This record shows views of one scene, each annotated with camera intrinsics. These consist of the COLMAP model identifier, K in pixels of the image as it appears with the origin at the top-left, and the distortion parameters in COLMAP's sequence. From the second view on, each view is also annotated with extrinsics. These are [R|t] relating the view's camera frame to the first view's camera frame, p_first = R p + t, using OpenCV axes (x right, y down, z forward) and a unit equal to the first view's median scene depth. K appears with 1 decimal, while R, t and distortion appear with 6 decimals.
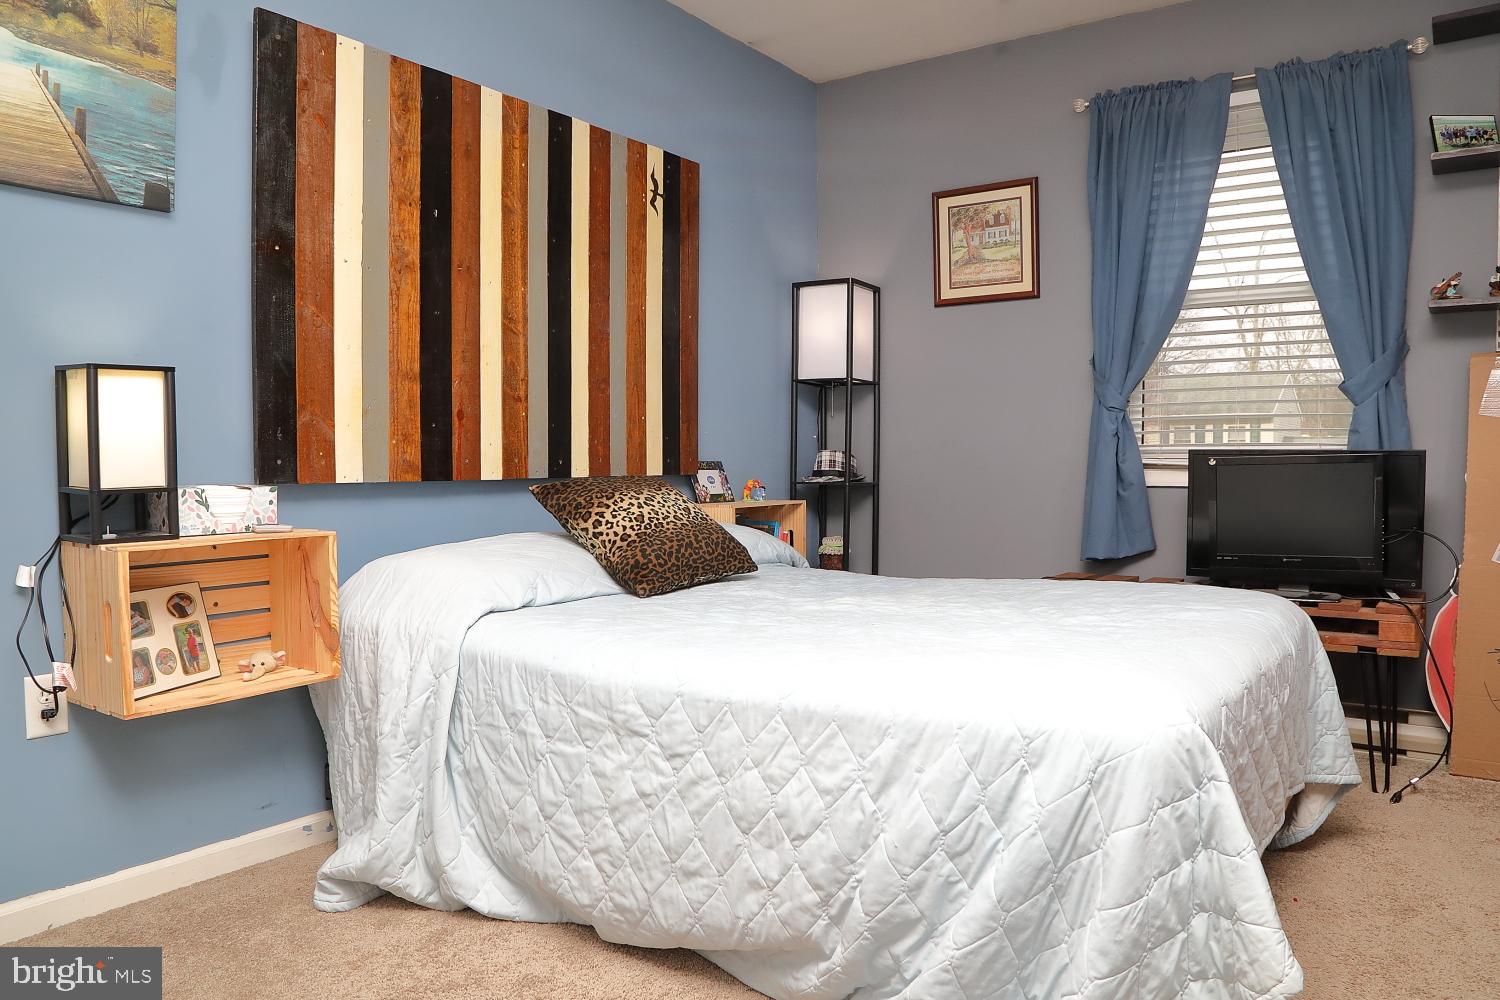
lens RADIAL K [[1038.8, 0, 731.3], [0, 1038.8, 505.2], [0, 0, 1]] dist [-0.120554, 0.061384]
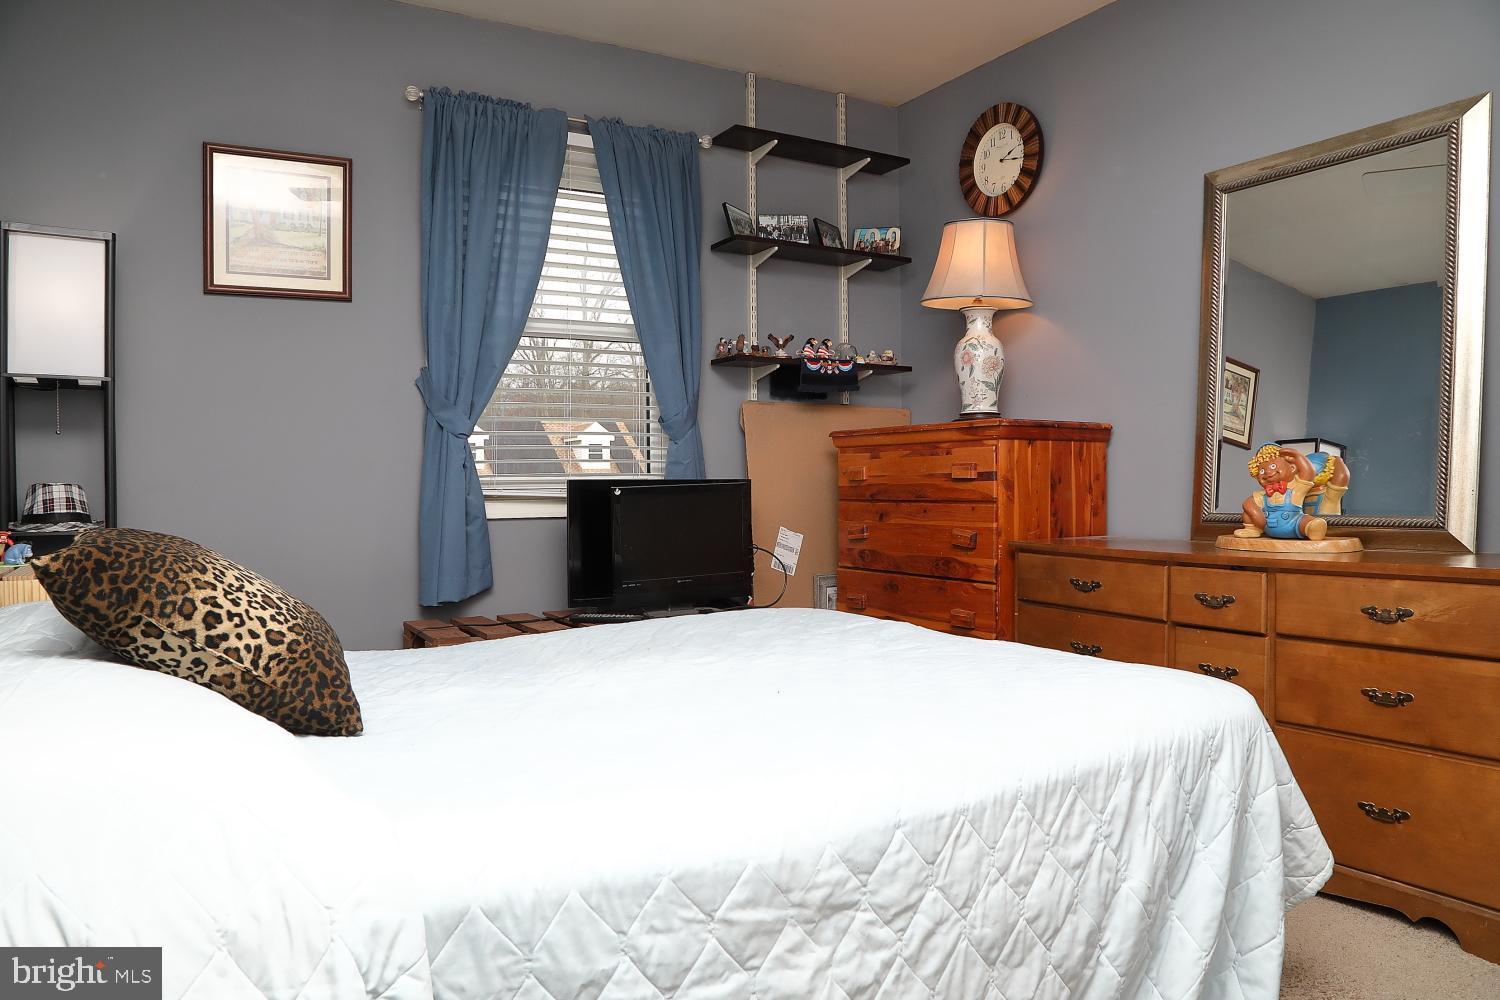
lens RADIAL K [[1038.8, 0, 731.3], [0, 1038.8, 505.2], [0, 0, 1]] dist [-0.120554, 0.061384]
pose [[0.411495, -0.020968, 0.911171, -0.490025], [0.049819, 0.998758, 0.000485, -0.027761], [-0.910049, 0.045194, 0.412028, 0.539648]]
